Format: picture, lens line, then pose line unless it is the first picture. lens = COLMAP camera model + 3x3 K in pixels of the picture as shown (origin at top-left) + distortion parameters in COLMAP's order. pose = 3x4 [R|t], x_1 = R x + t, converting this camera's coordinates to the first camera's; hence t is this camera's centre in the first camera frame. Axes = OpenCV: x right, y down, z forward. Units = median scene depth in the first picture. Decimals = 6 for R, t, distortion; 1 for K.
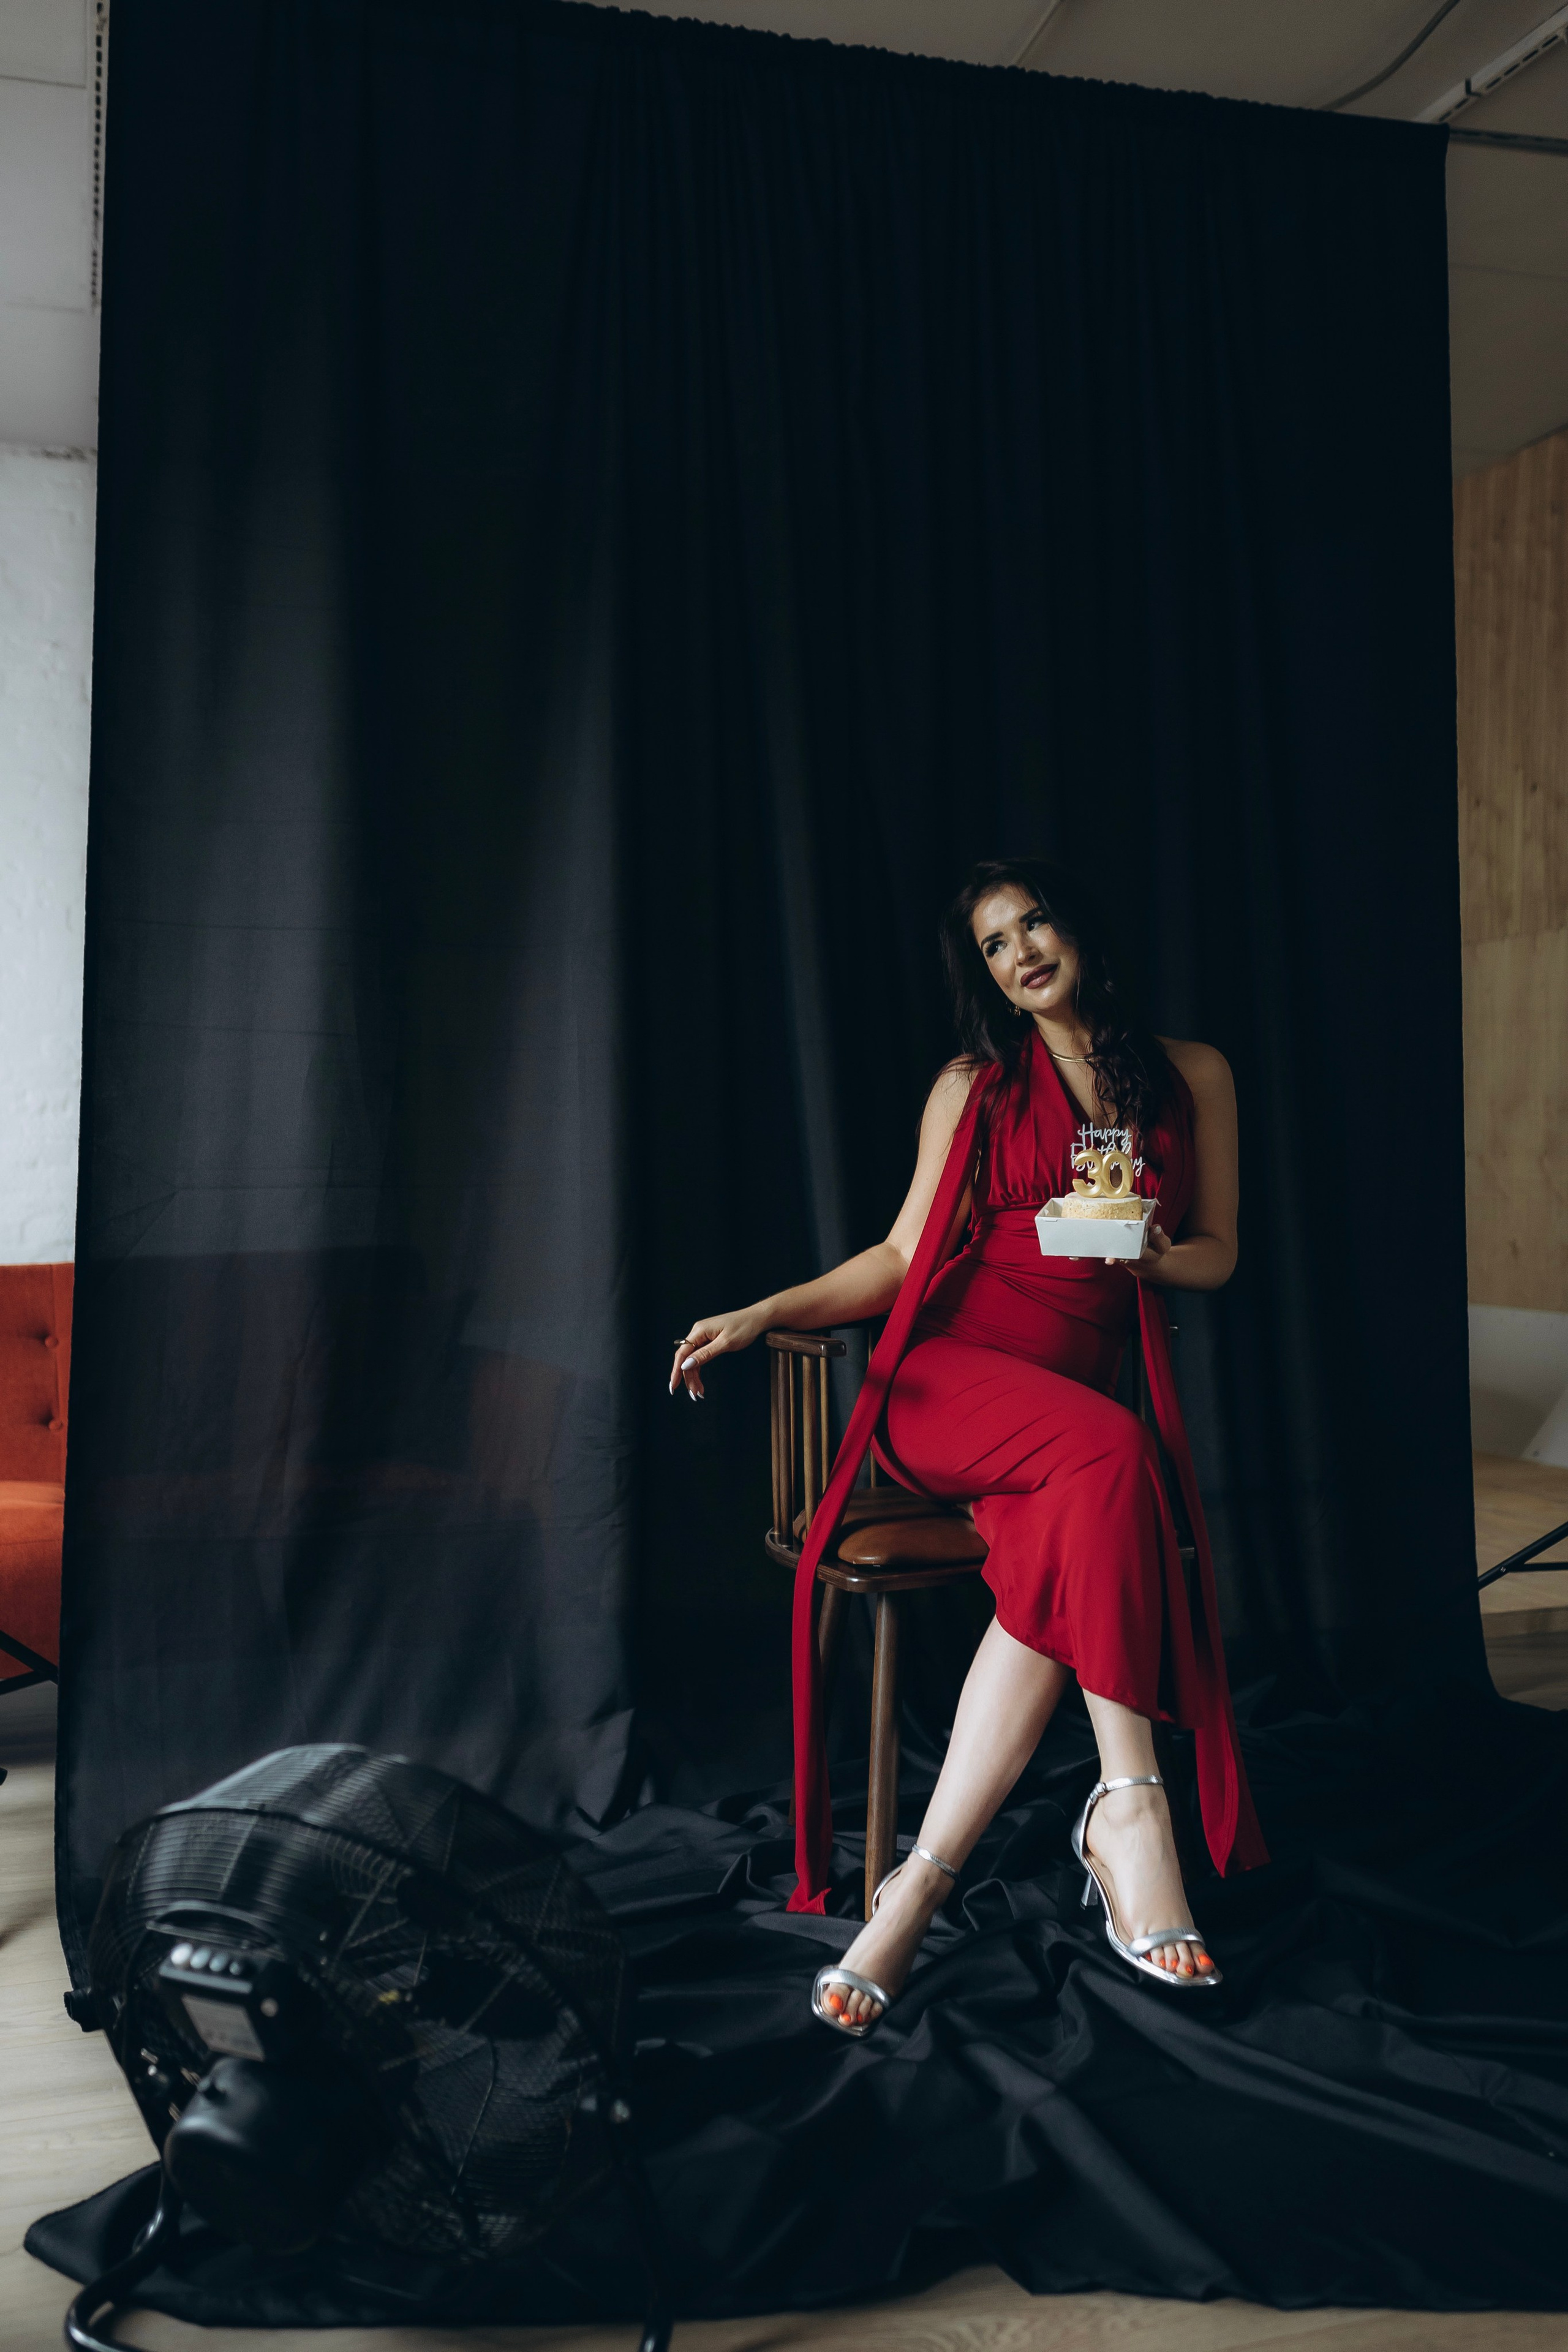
lens RADIAL K [[2236.5, 0, 768.2], [0, 2236.5, 1172.7], [0, 0, 1]] dist [0.012736, -0.011658]
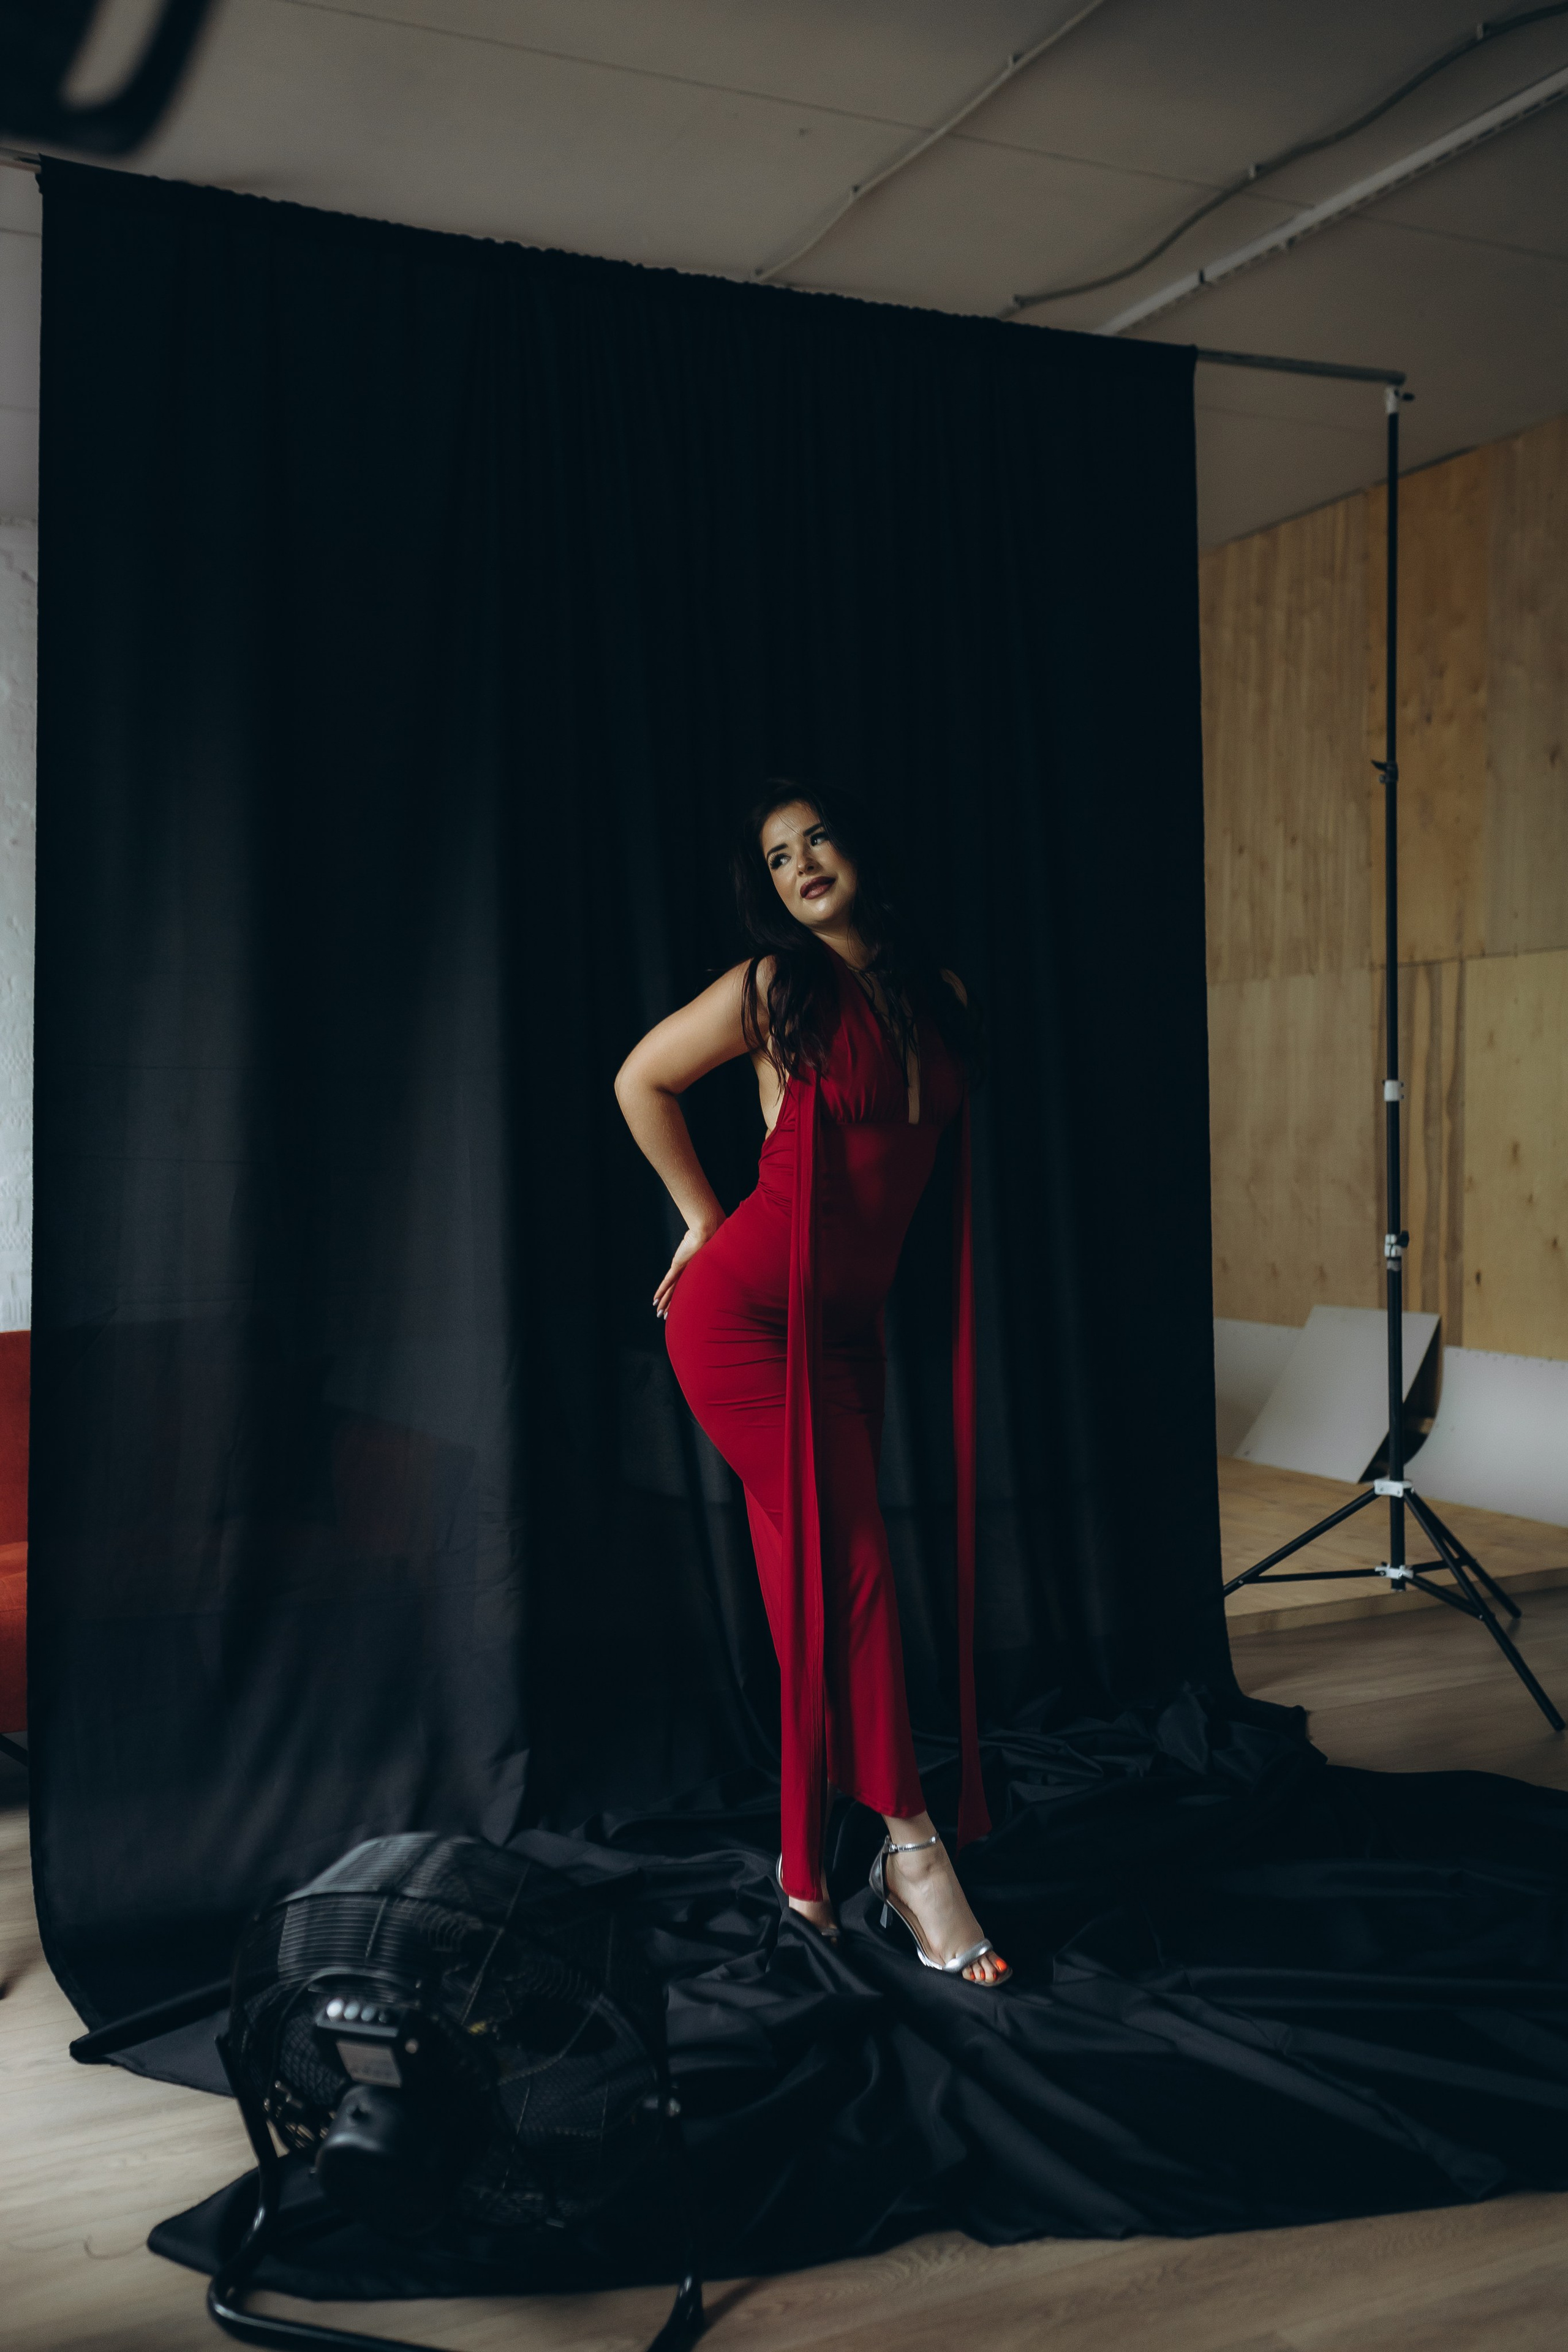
lens RADIAL K [[2236.5, 0, 768.2], [0, 2236.5, 1172.7], [0, 0, 1]] dist [0.012736, -0.011658]
pose [[0.990580, -0.009222, 0.136621, -0.094675], [0.006785, 0.999810, 0.018287, -0.076682], [-0.136764, -0.017188, 0.990455, -0.149964]]
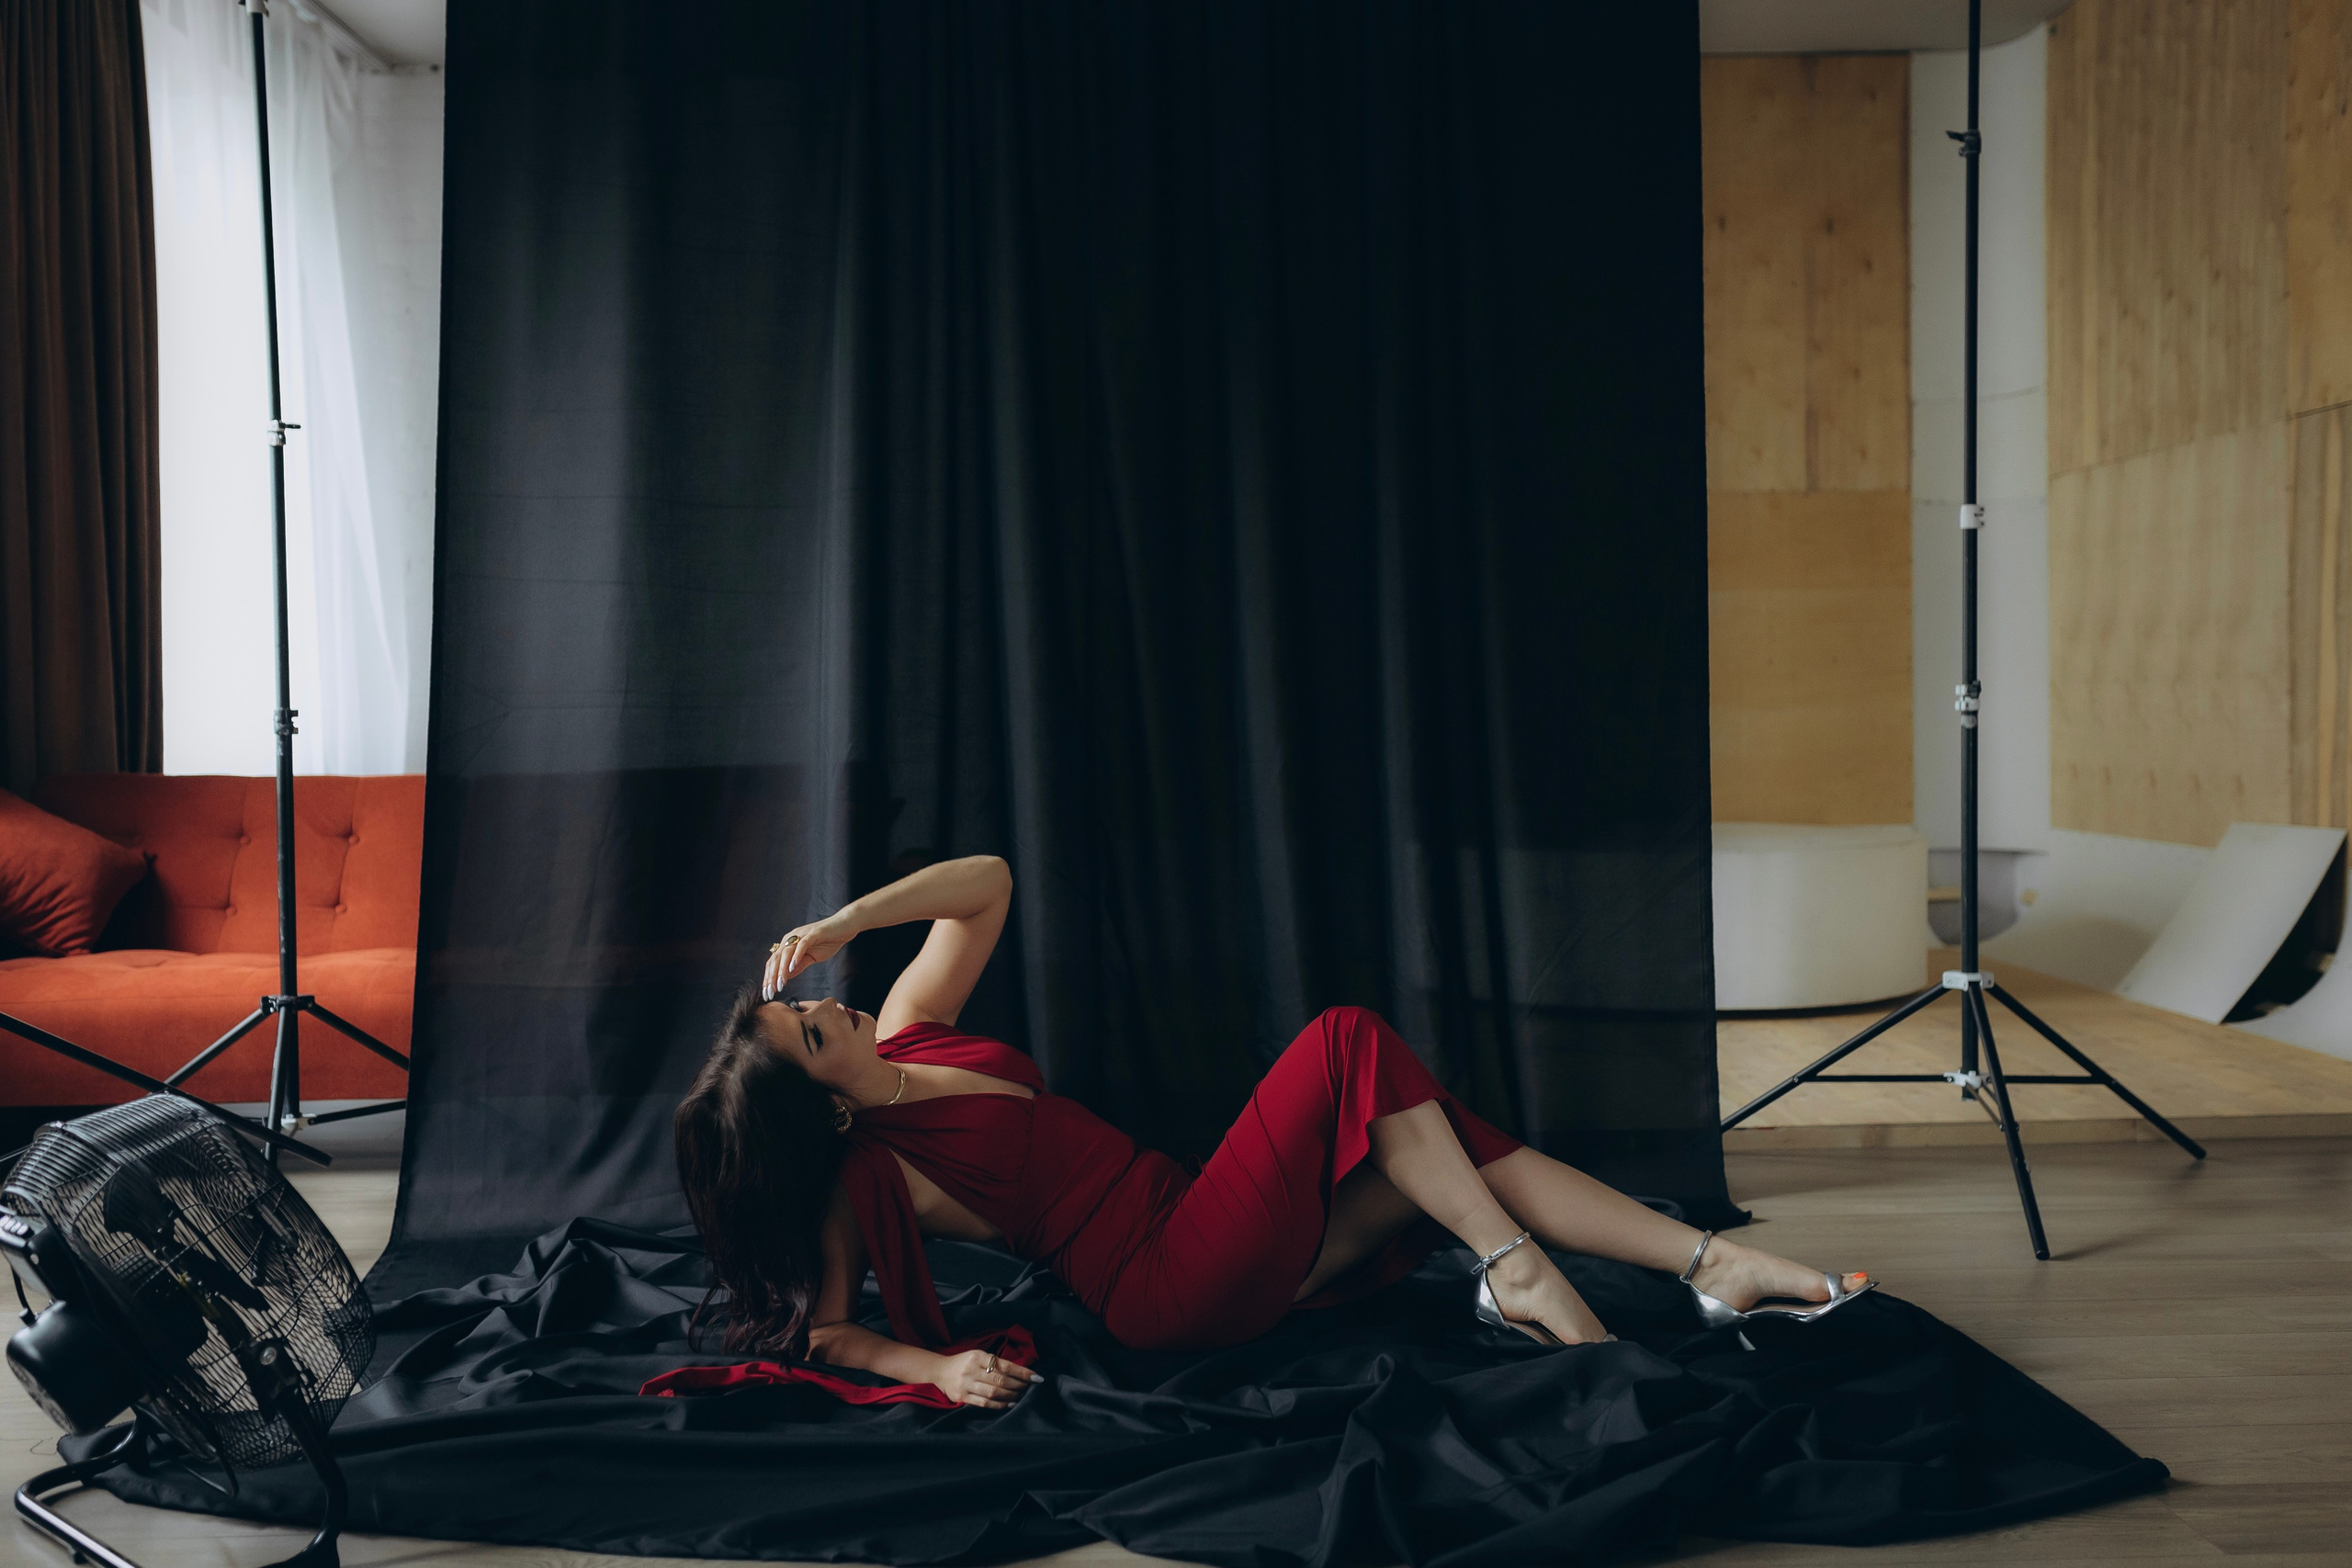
lens RADIAL K [[2236.3, 0, 1176.0], [0, 2236.3, 784.0], [0, 0, 1]] dist [0.012736, -0.011658]
pose [[0.961491, 0.003842, -0.274809, 0.444410], [0.004668, 0.999530, 0.030304, 0.011027], [0.274796, -0.030419, 0.961021, -0.082951]]
